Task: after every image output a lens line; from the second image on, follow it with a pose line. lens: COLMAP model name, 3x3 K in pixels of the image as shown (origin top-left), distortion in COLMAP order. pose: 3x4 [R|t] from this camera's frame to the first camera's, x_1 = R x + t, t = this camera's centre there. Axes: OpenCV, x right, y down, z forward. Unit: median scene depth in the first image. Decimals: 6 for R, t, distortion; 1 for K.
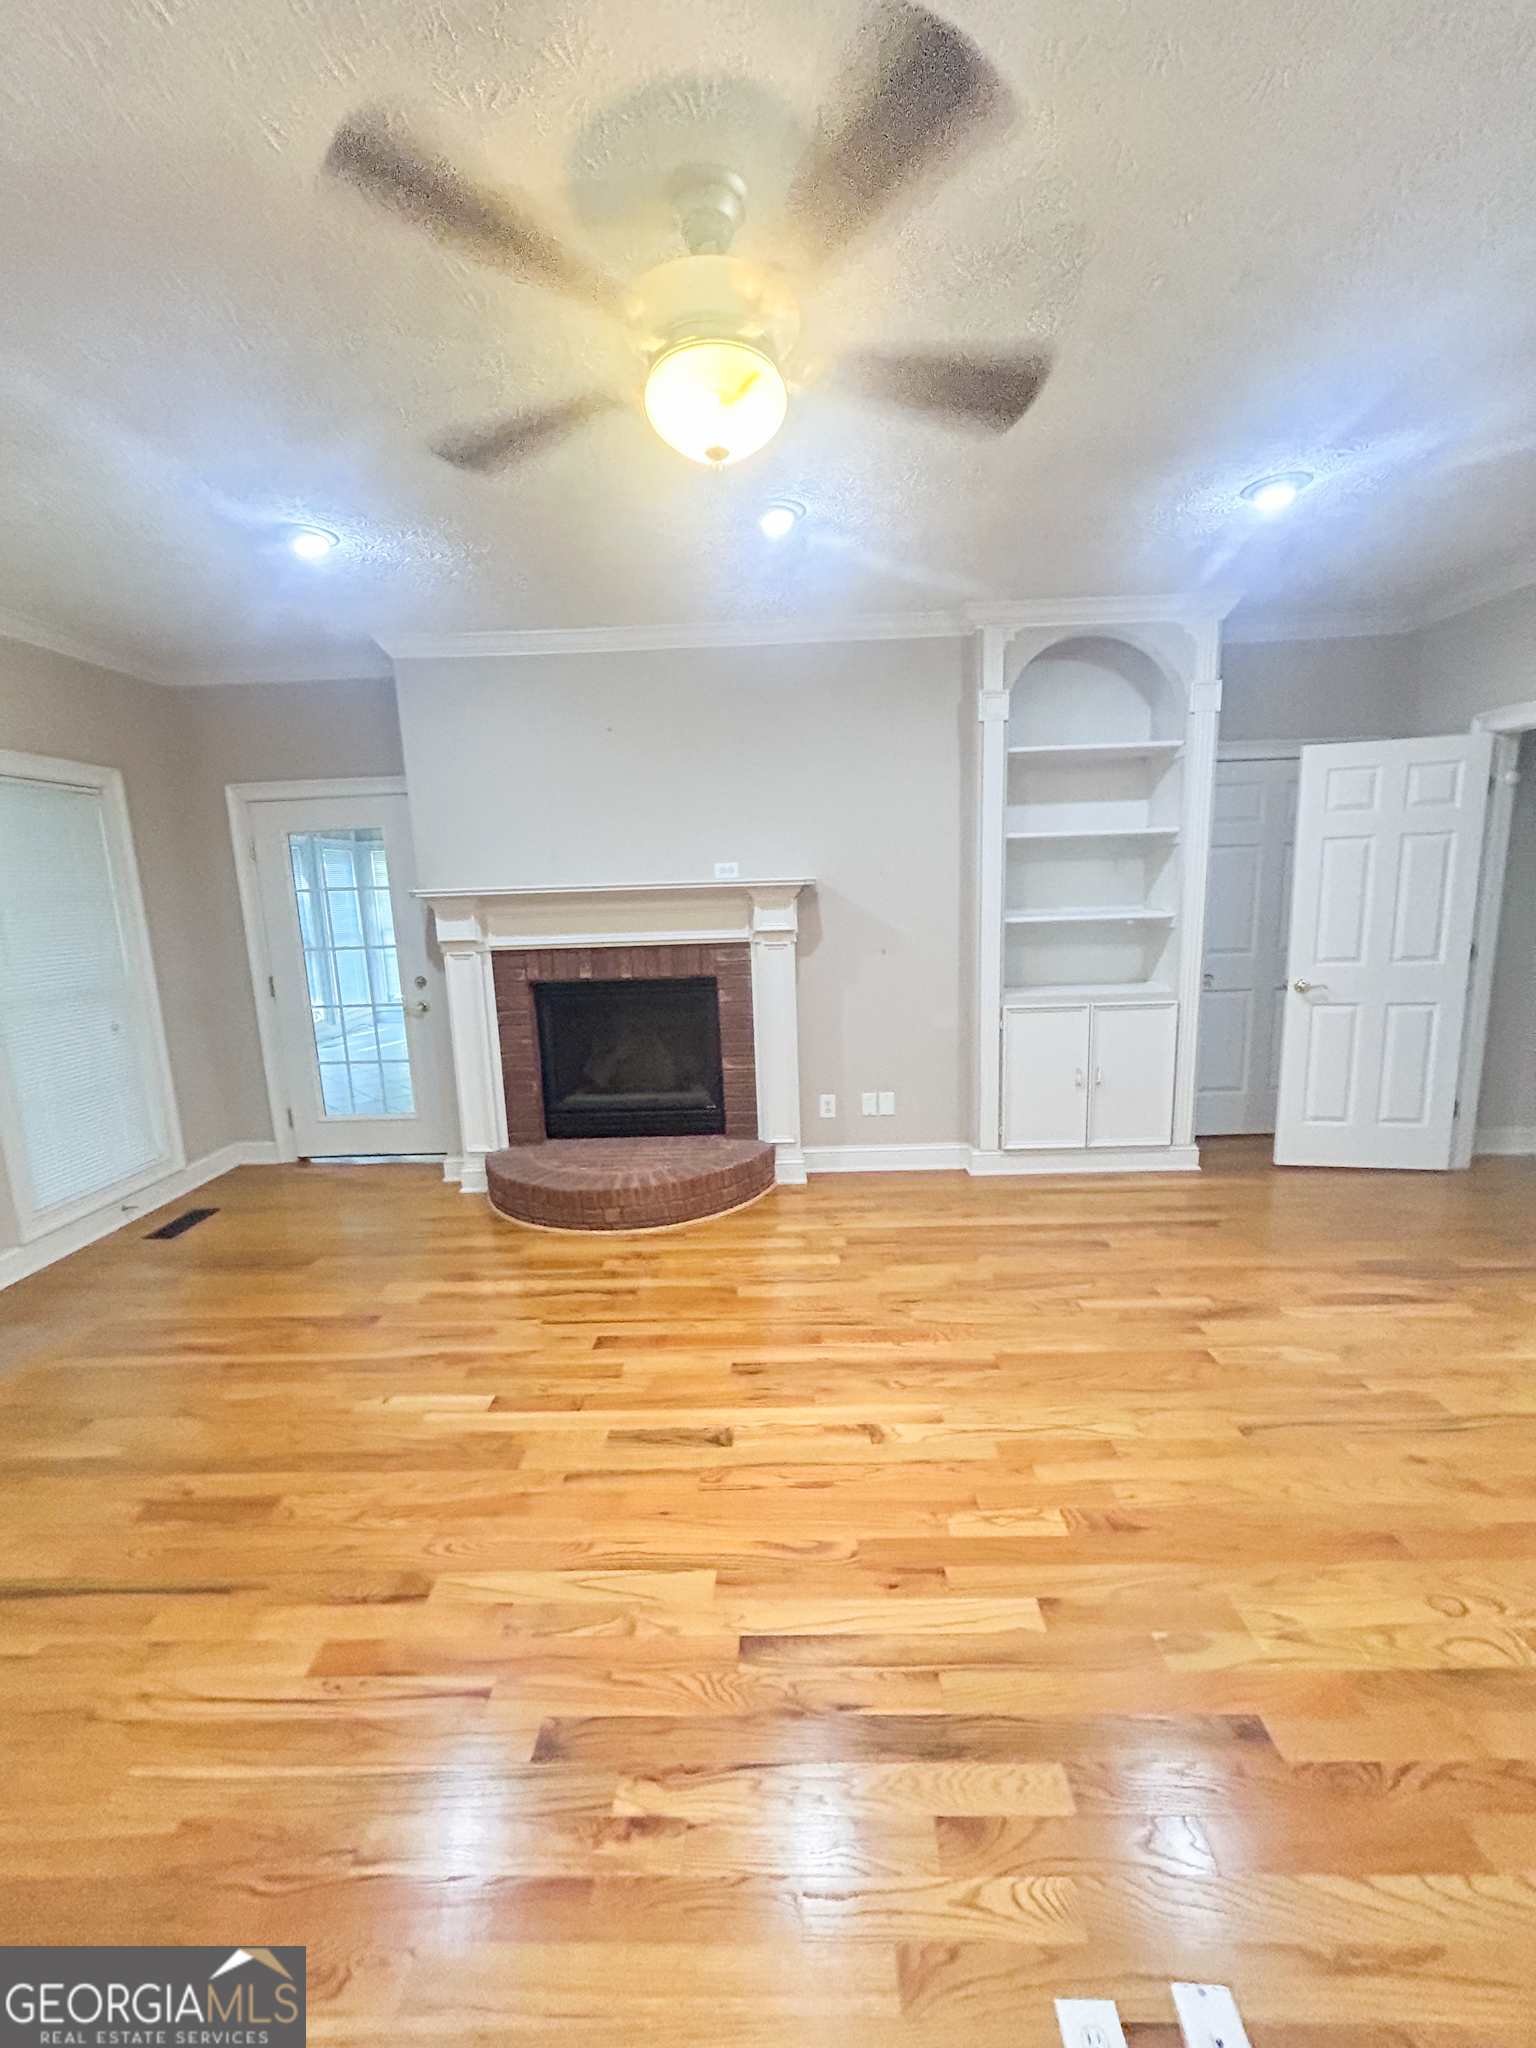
lens RADIAL K [[830.4, 0, 764.1], [0, 830.4, 1025.9], [0, 0, 1]] dist [-0.003900, 0.000127]
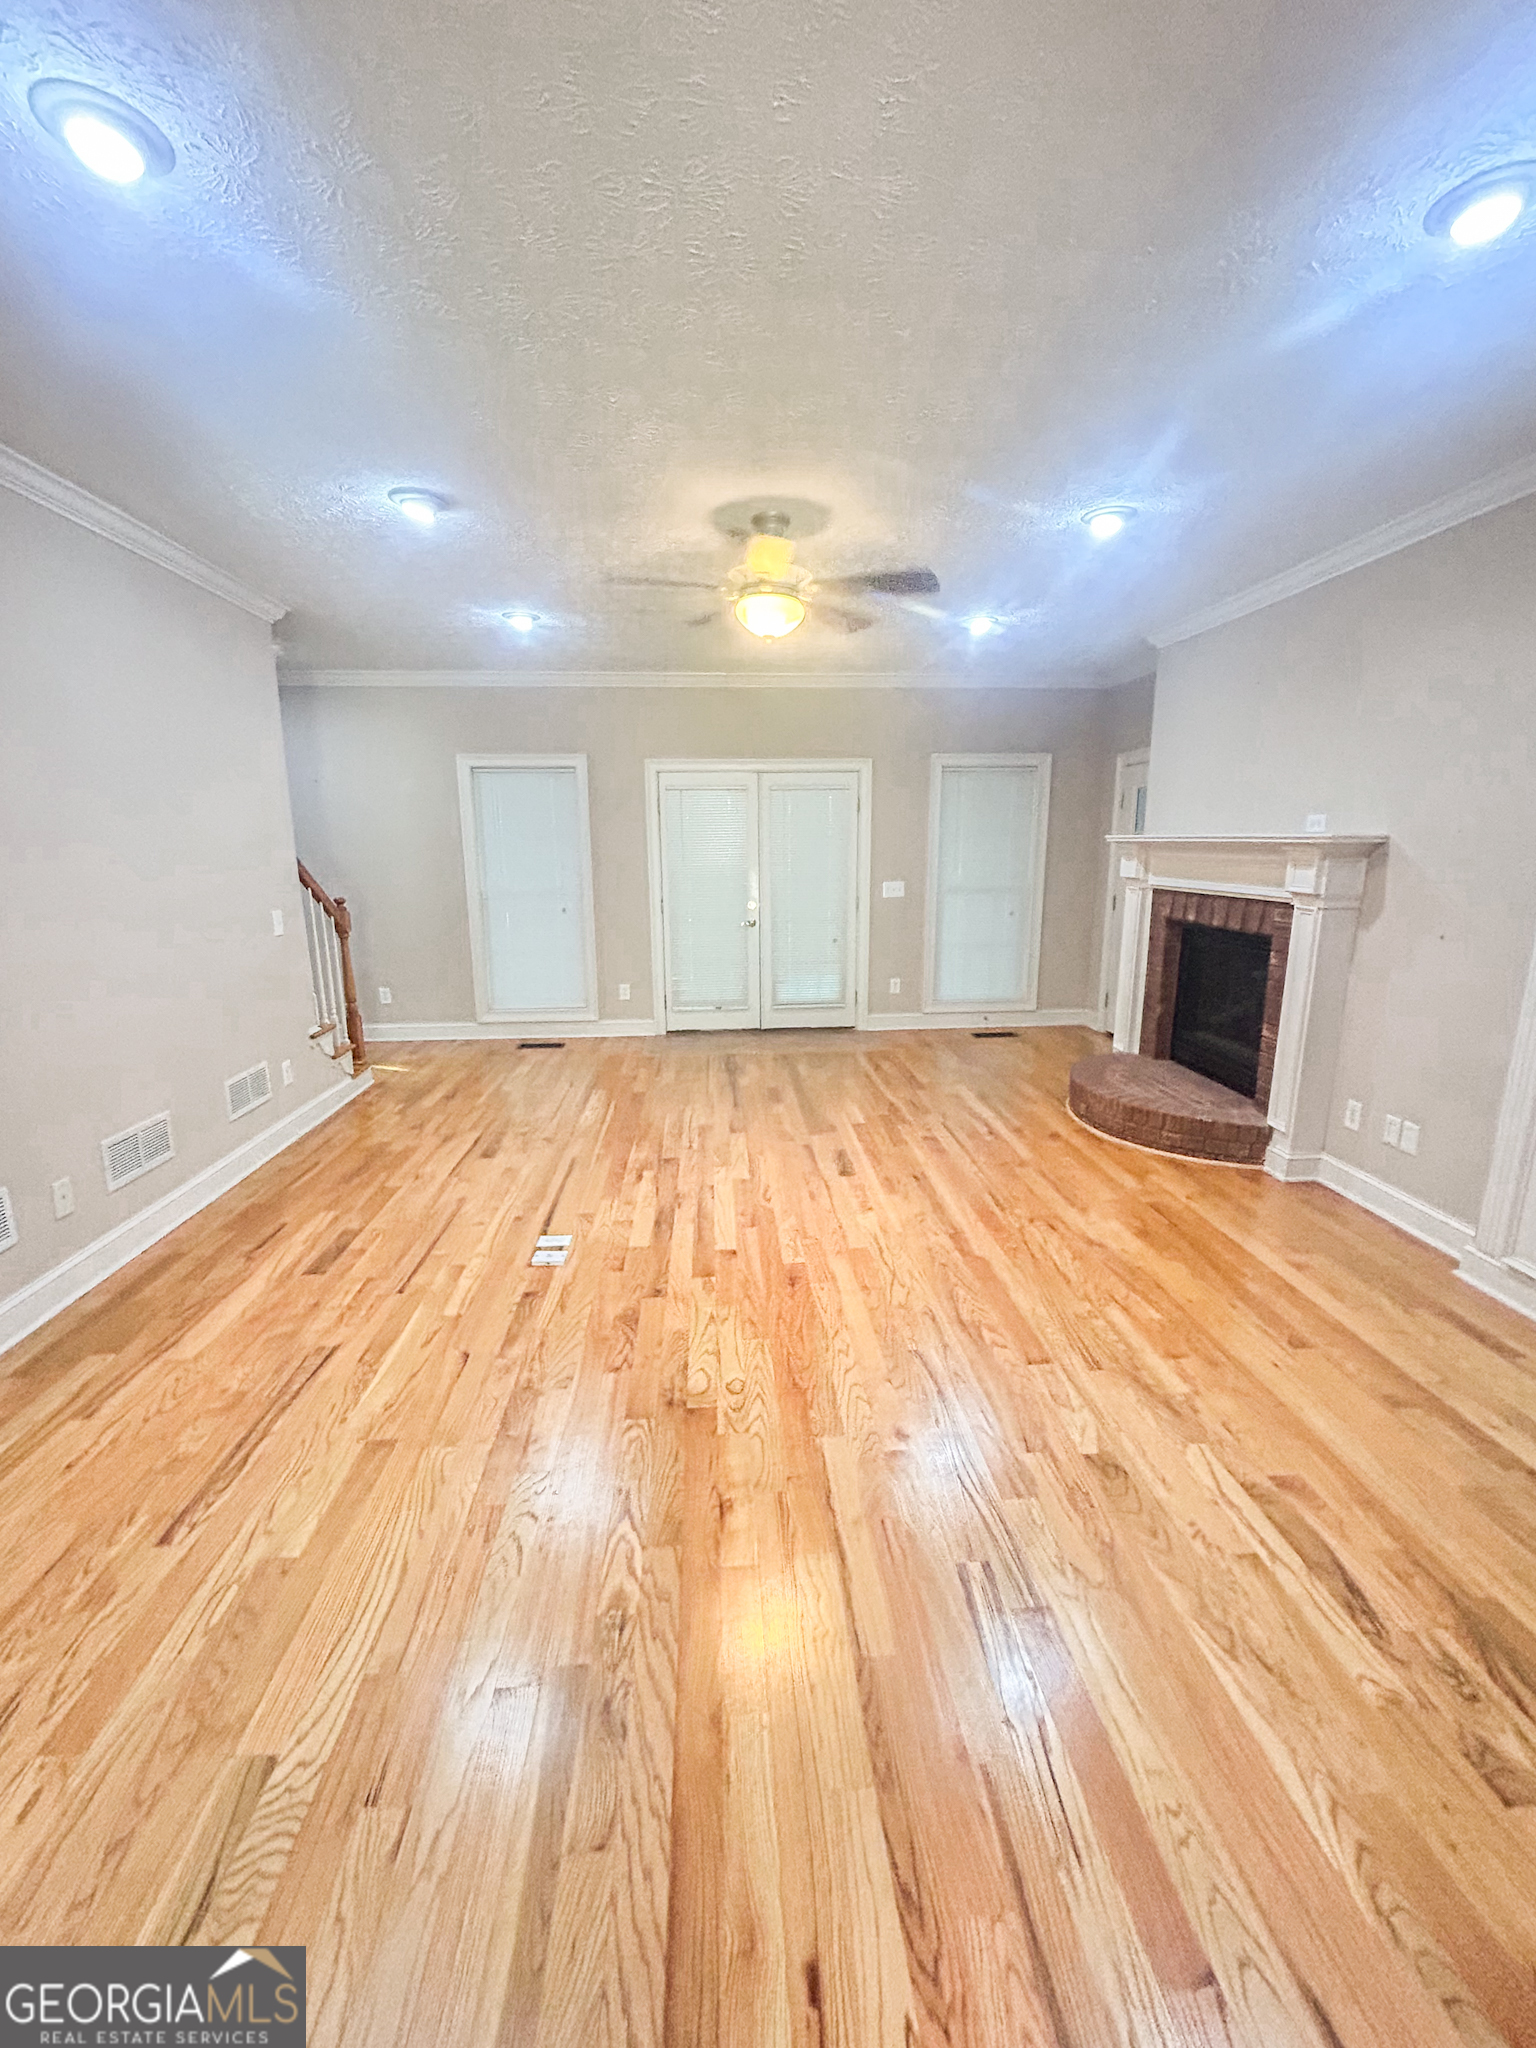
lens RADIAL K [[830.4, 0, 762.8], [0, 830.4, 1022.8], [0, 0, 1]] dist [-0.003900, 0.000127]
pose [[0.093651, 0.246080, -0.964714, 0.888683], [-0.169085, 0.958828, 0.228165, -0.088932], [0.981142, 0.141751, 0.131403, 0.344574]]
